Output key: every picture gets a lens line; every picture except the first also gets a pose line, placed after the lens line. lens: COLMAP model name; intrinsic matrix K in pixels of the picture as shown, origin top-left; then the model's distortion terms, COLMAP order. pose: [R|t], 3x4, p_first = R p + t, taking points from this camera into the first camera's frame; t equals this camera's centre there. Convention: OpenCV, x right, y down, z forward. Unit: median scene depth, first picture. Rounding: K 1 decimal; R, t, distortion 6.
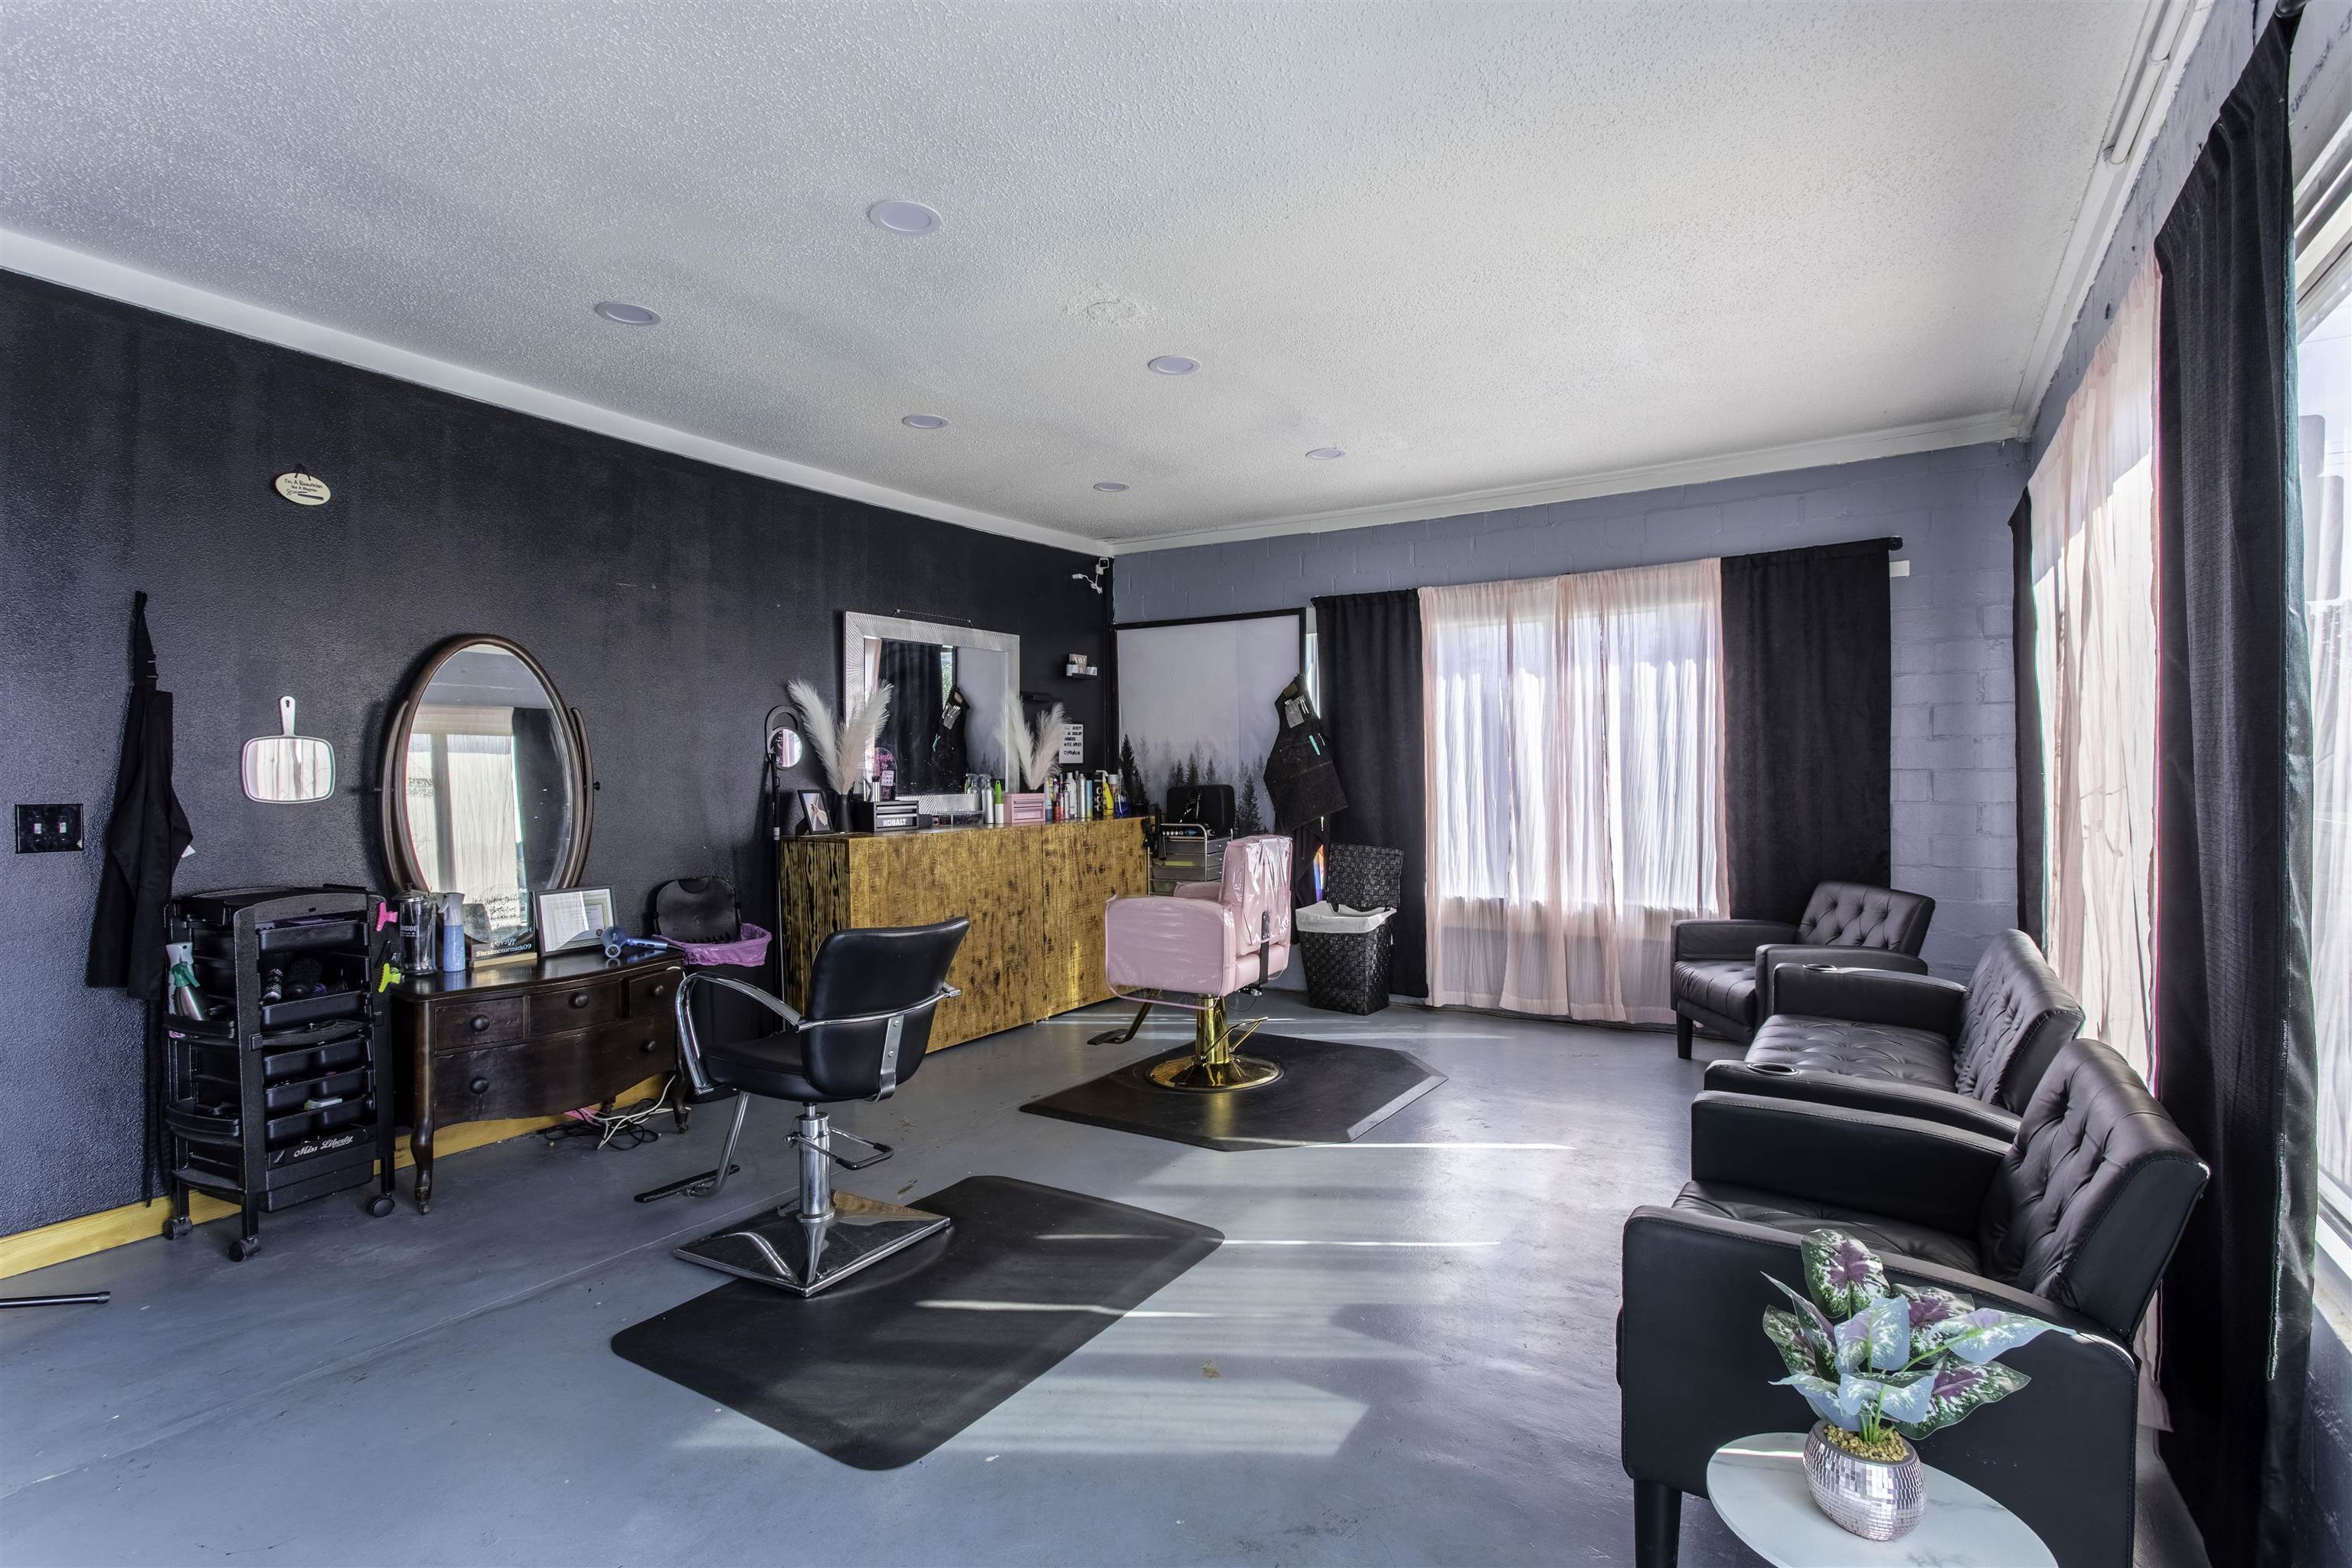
lens RADIAL K [[1134.5, 0, 1172.6], [0, 1134.5, 770.6], [0, 0, 1]] dist [-0.000523, 0.000878]
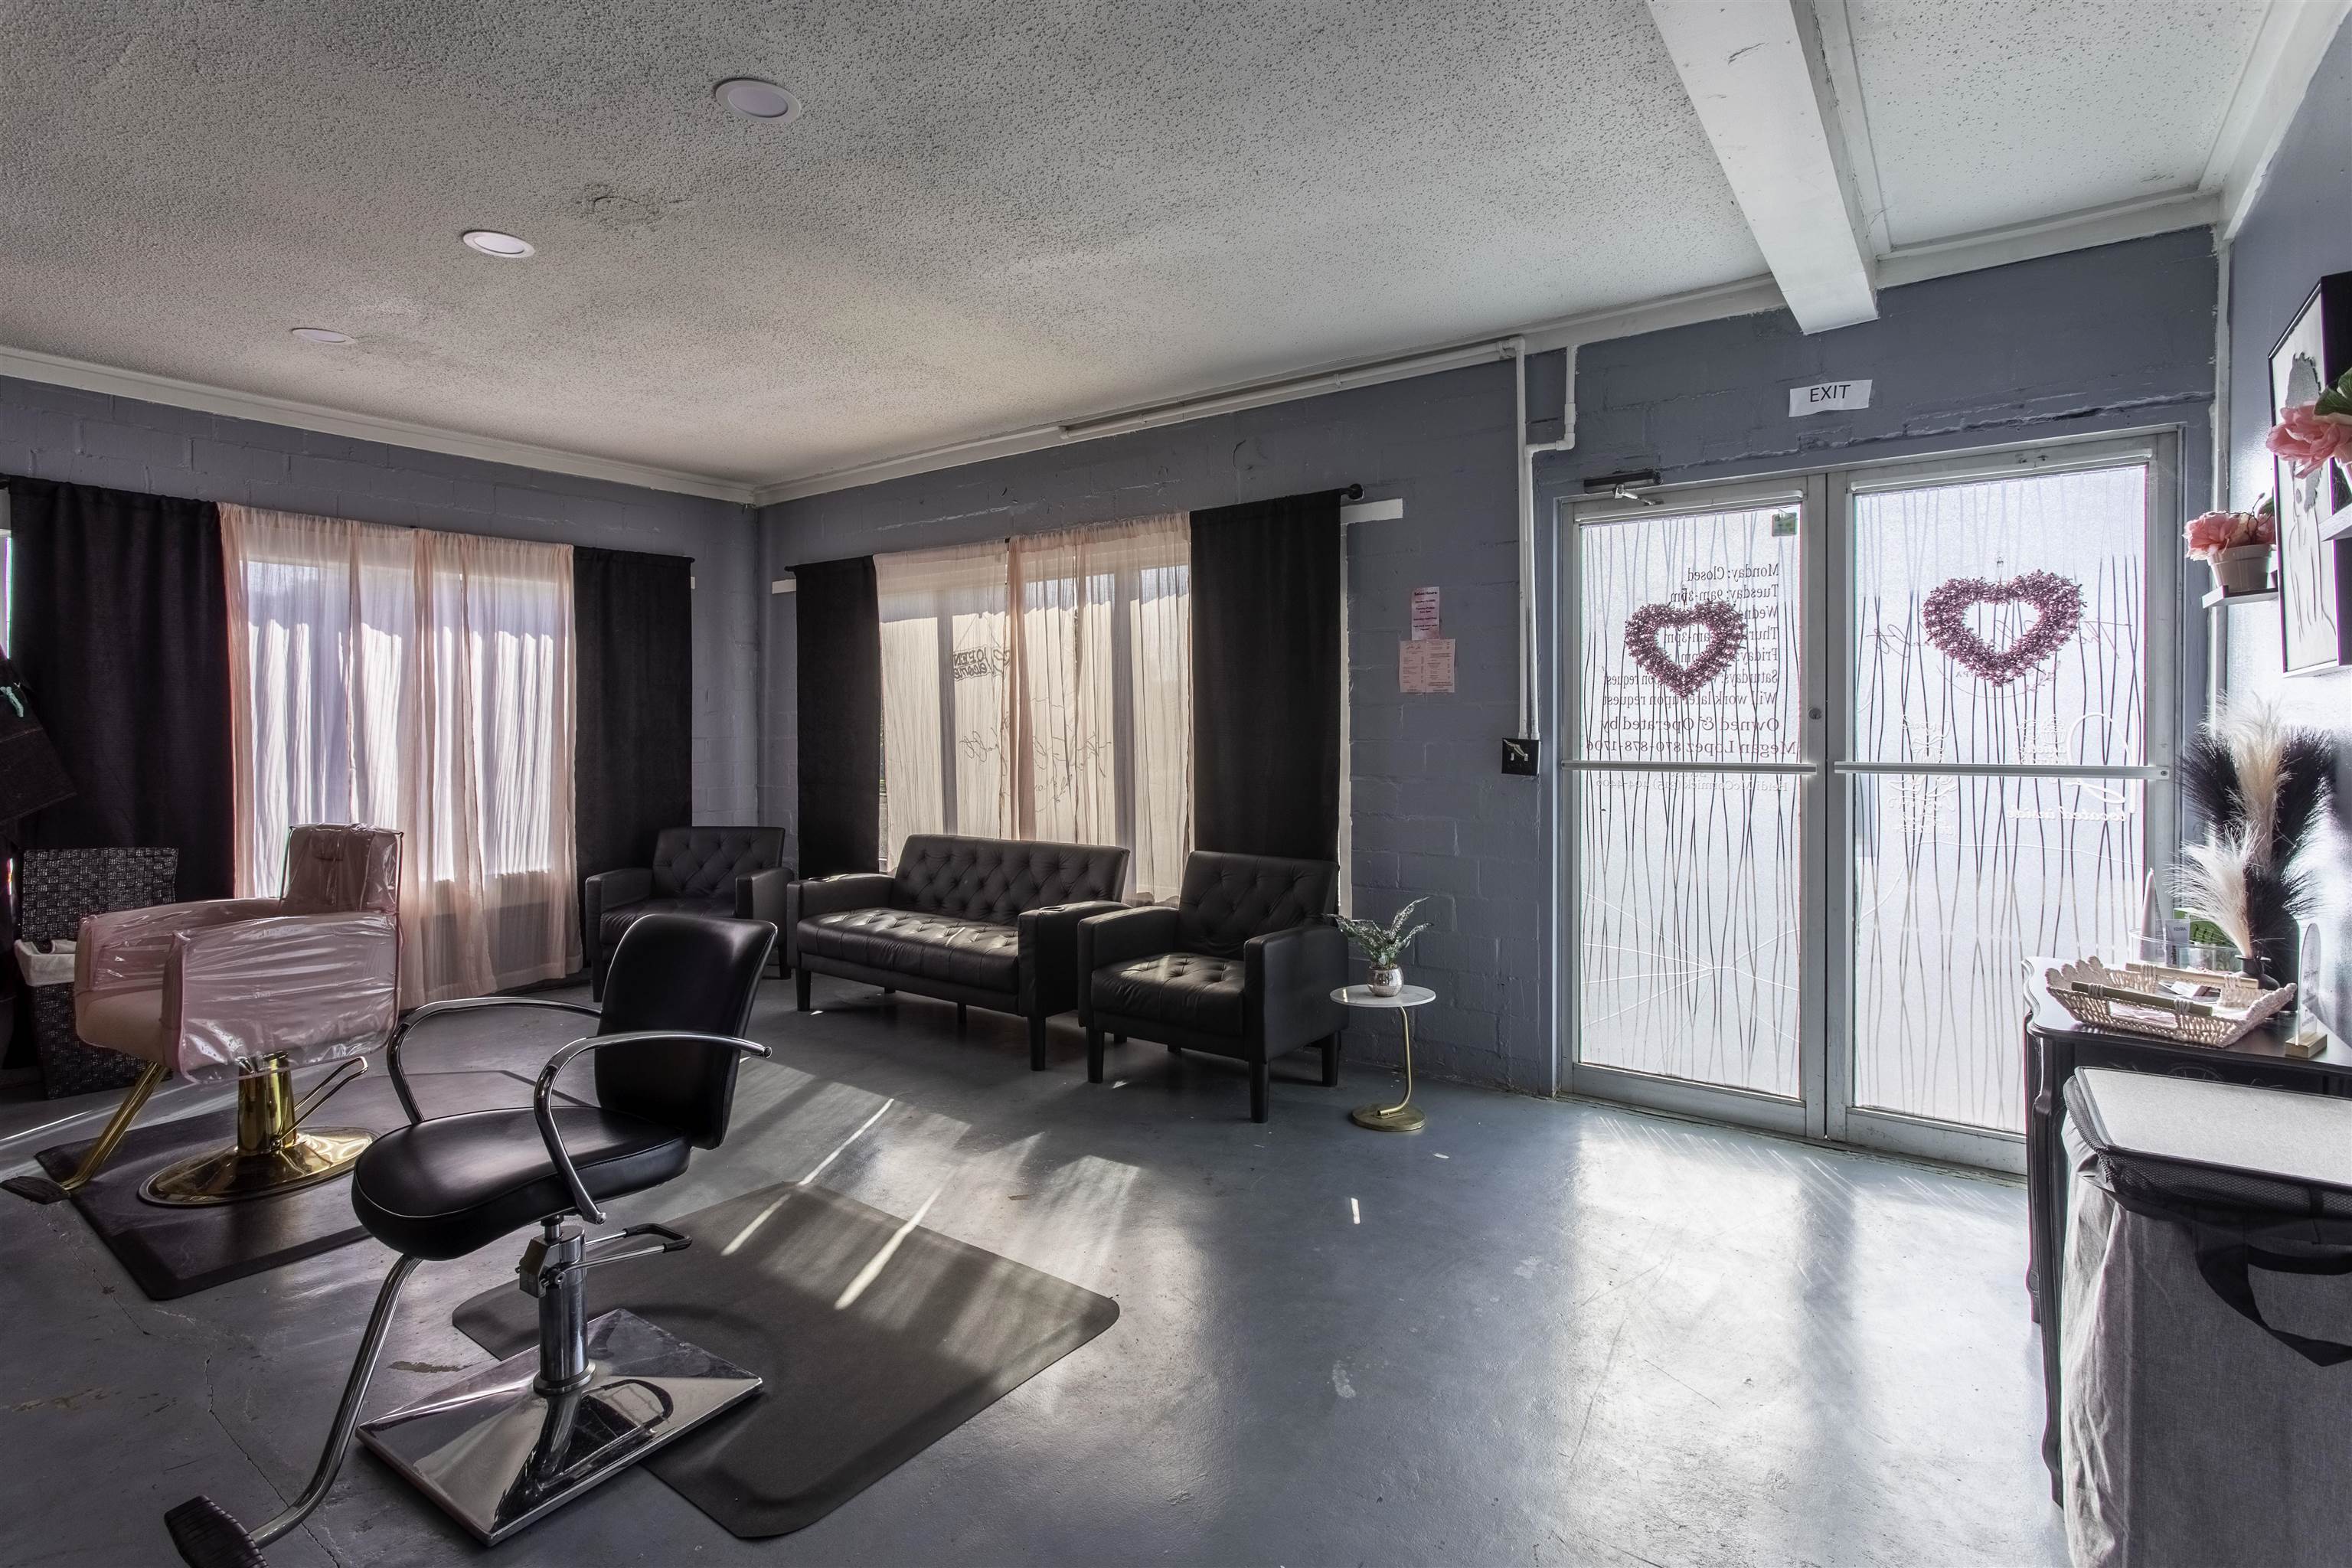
lens RADIAL K [[1154.1, 0, 1176.9], [0, 1154.1, 733.0], [0, 0, 1]] dist [0.001693, 0.000852]
pose [[0.083547, 0.004290, 0.996495, -0.573336], [0.002915, 0.999985, -0.004550, 0.000909], [-0.996500, 0.003285, 0.083533, 0.319778]]
